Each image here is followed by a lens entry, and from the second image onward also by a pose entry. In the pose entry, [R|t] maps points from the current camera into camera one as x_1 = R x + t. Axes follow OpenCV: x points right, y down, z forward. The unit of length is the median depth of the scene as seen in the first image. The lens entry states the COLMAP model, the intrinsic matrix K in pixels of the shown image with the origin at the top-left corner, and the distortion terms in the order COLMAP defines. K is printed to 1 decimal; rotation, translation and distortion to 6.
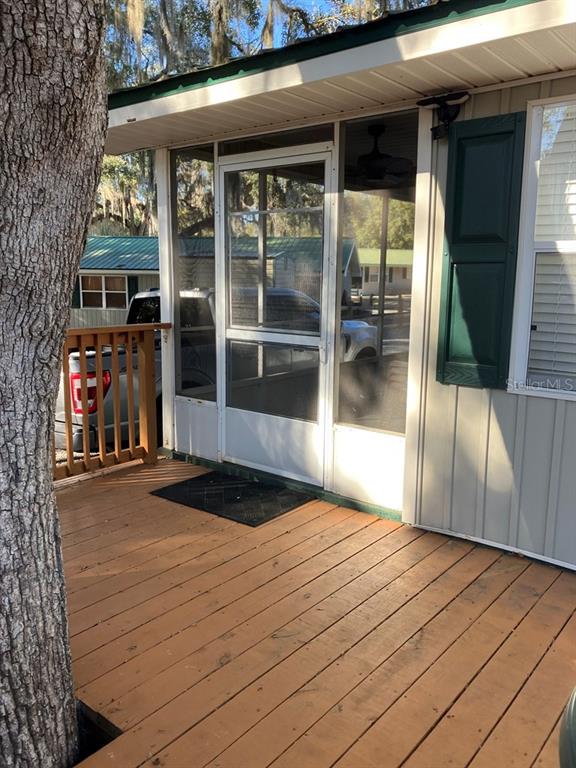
lens RADIAL K [[631.7, 0, 285.2], [0, 631.7, 381.3], [0, 0, 1]] dist [0.023848, -0.006671]
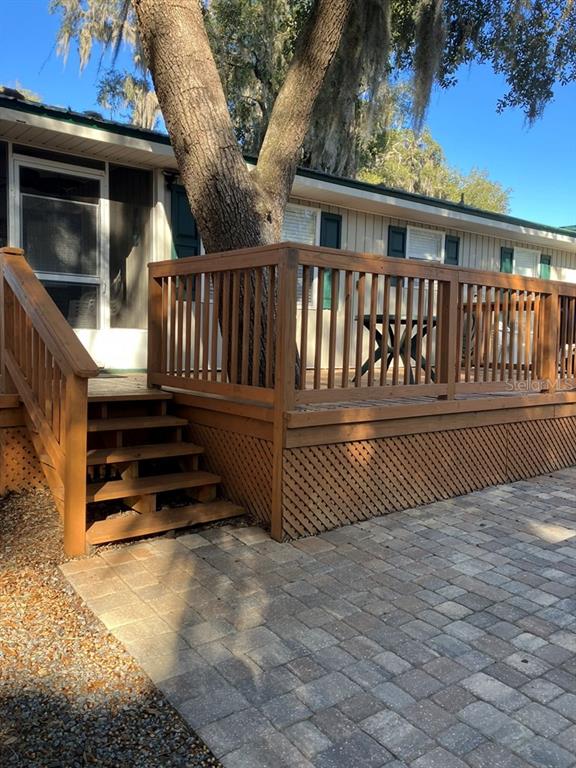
lens RADIAL K [[608.0, 0, 326.6], [0, 608.0, 380.1], [0, 0, 1]] dist [0.020430, -0.000709]
pose [[0.213139, -0.079105, 0.973814, -1.599363], [0.137905, 0.989174, 0.050169, 0.234595], [-0.967240, 0.123601, 0.221741, 0.034894]]
